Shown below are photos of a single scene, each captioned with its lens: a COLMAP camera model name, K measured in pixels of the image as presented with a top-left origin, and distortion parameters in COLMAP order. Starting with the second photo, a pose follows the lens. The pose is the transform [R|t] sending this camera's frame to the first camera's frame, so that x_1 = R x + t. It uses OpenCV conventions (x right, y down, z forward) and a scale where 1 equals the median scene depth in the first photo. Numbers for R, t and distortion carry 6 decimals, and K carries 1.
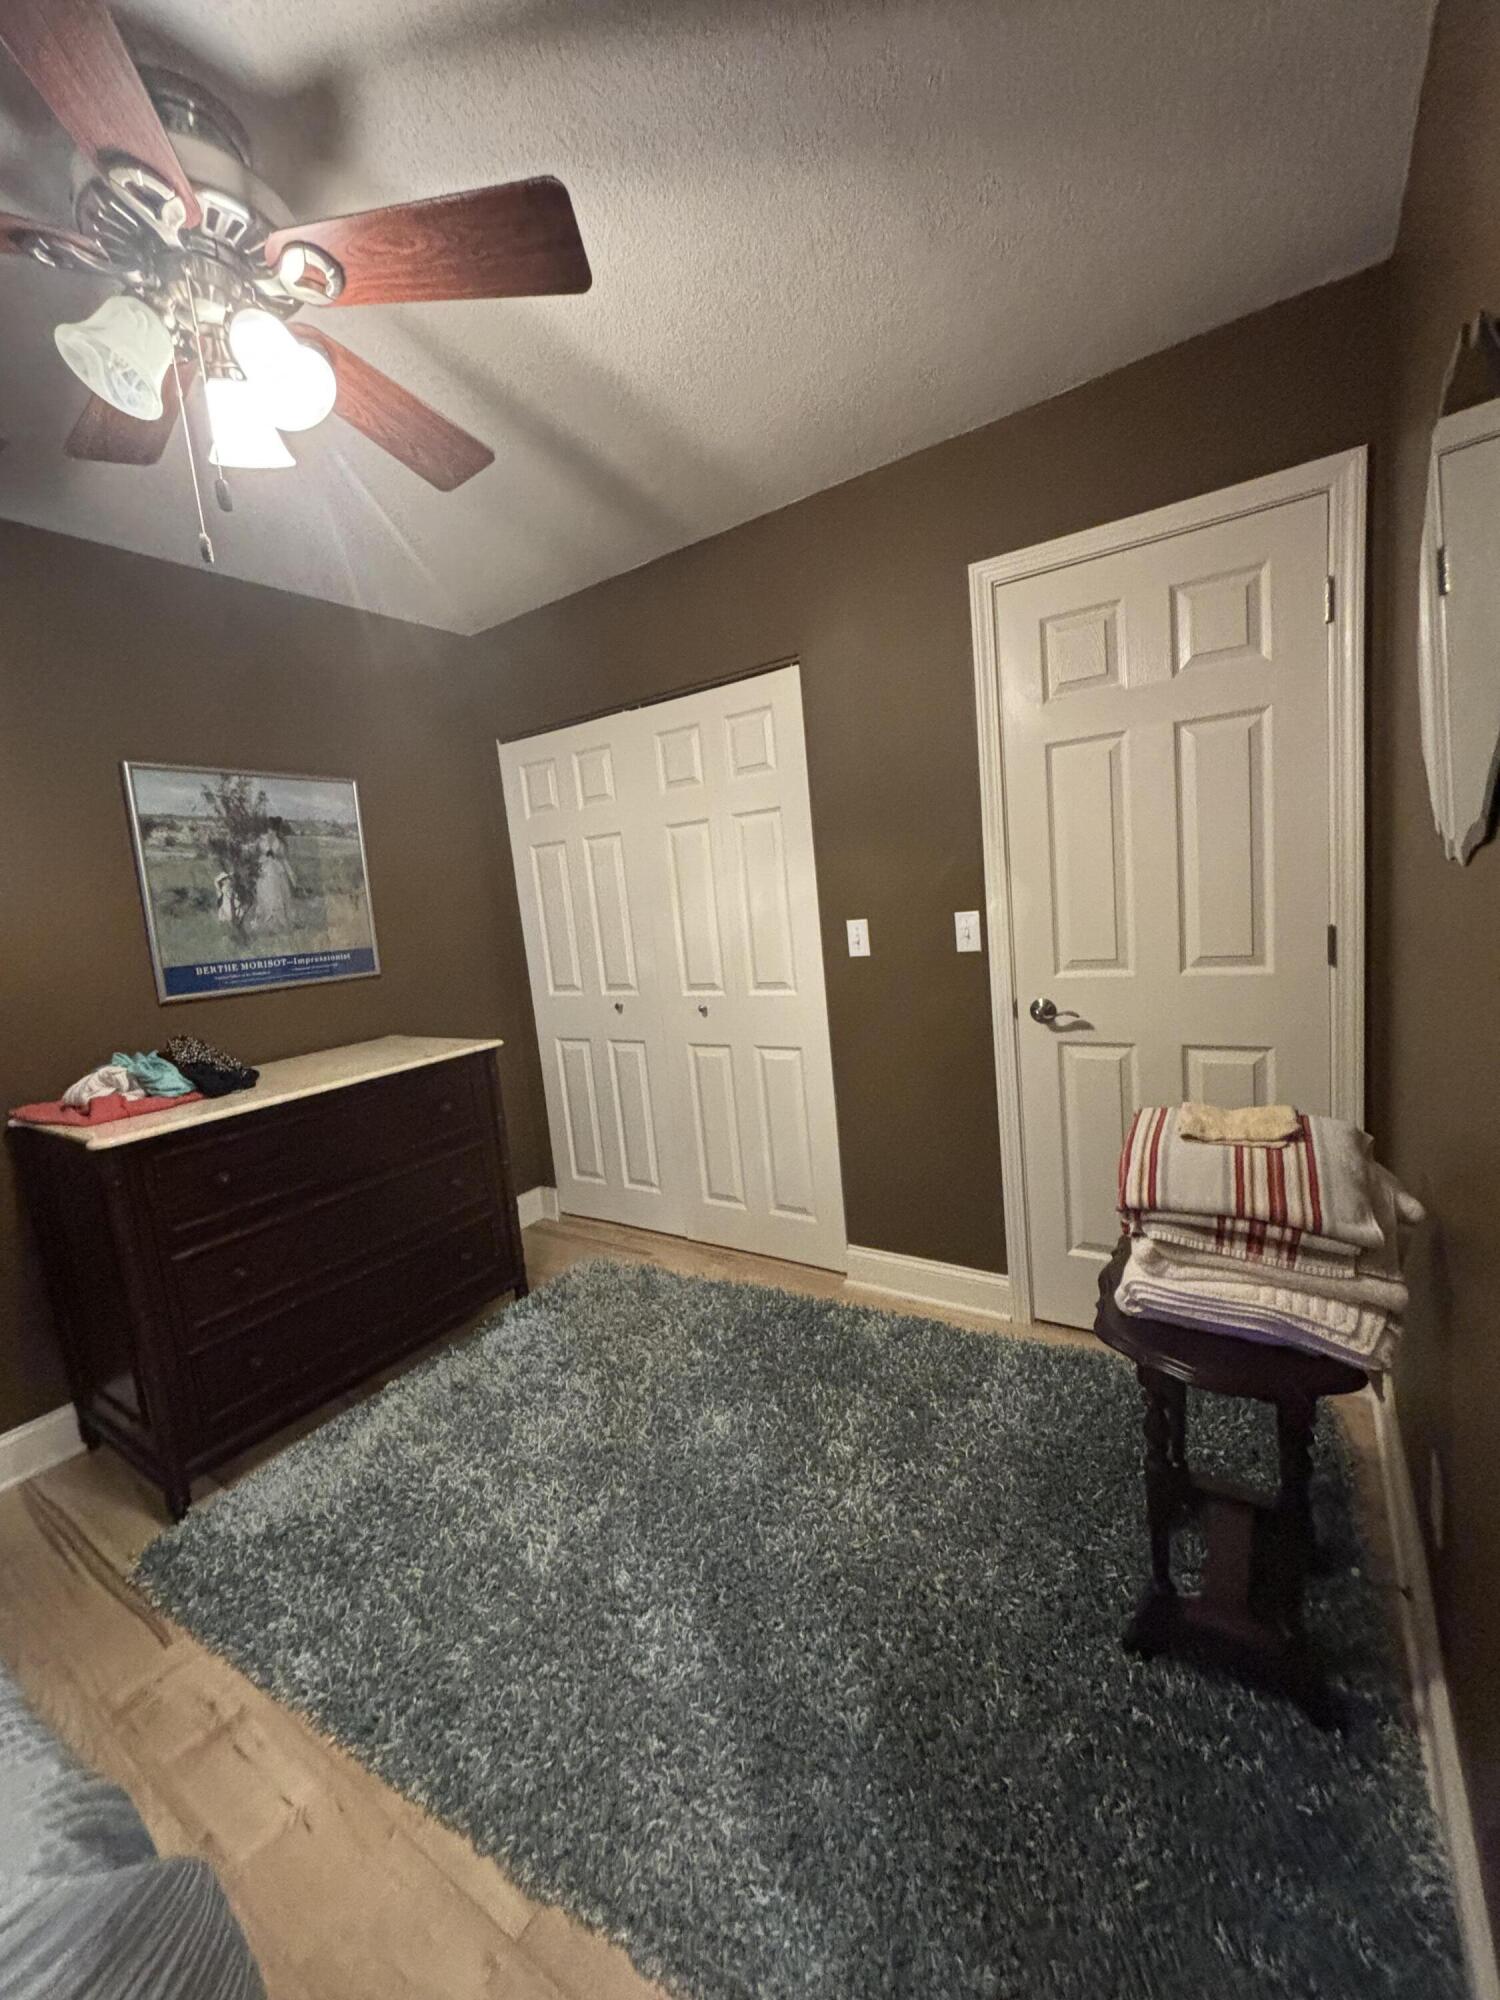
lens RADIAL K [[808.1, 0, 750.0], [0, 808.1, 1000.0], [0, 0, 1]] dist [-0.002325, 0.005823]
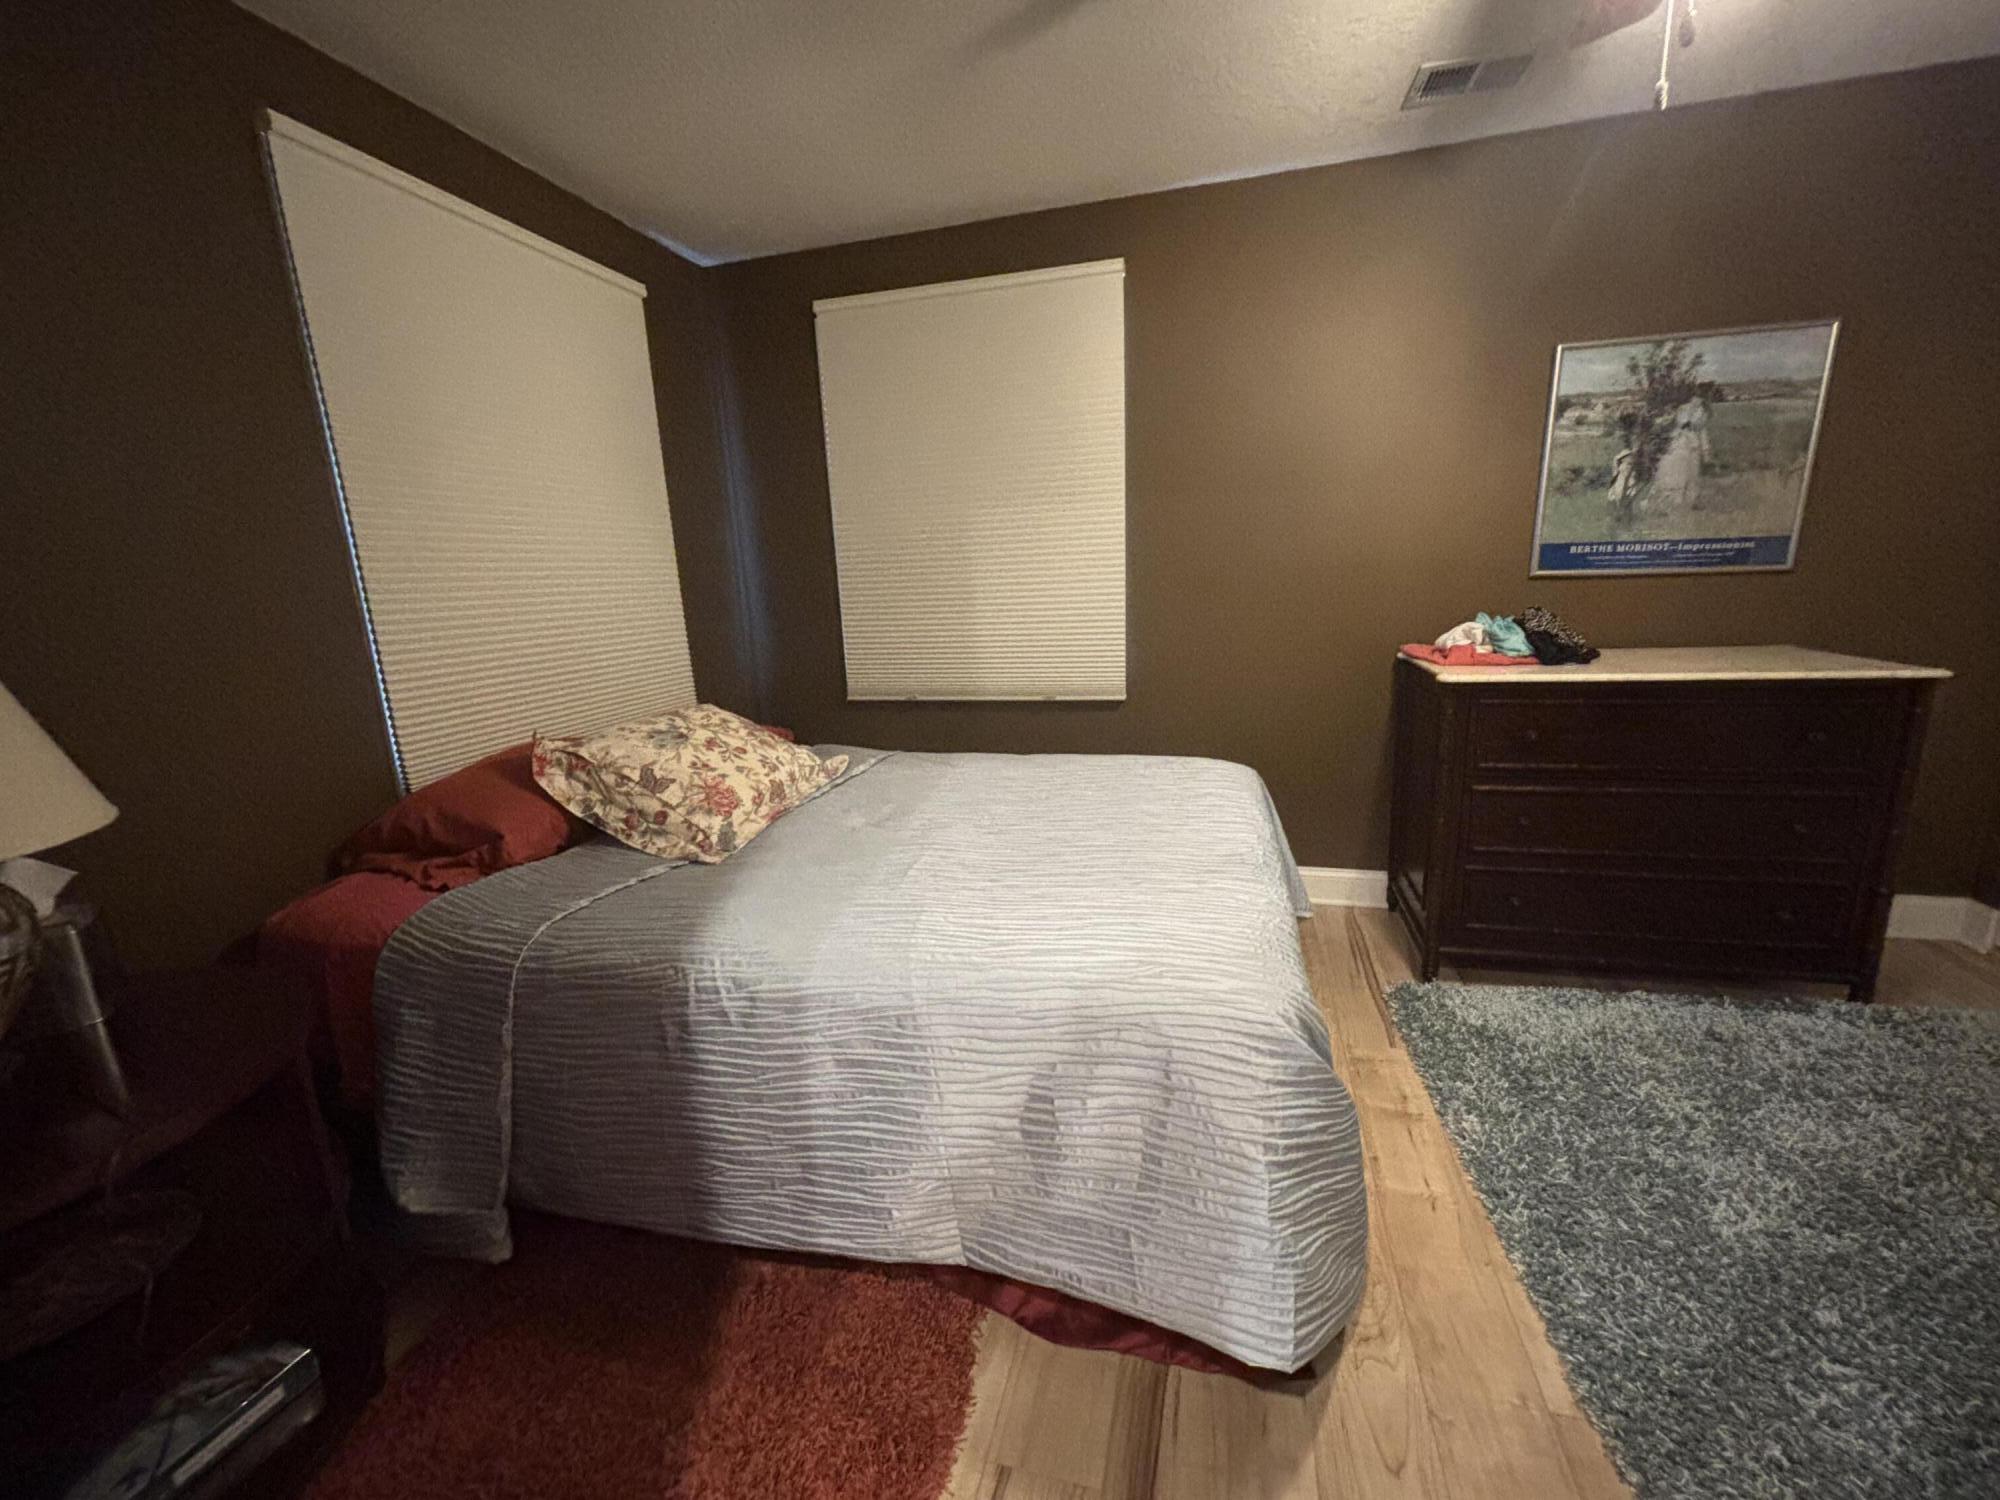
lens RADIAL K [[808.1, 0, 1005.3], [0, 808.1, 749.4], [0, 0, 1]] dist [-0.002325, 0.005823]
pose [[0.323688, 0.276681, -0.904806, 0.118924], [-0.112034, 0.960769, 0.253715, 0.034084], [0.939508, 0.019244, 0.341987, -0.060383]]
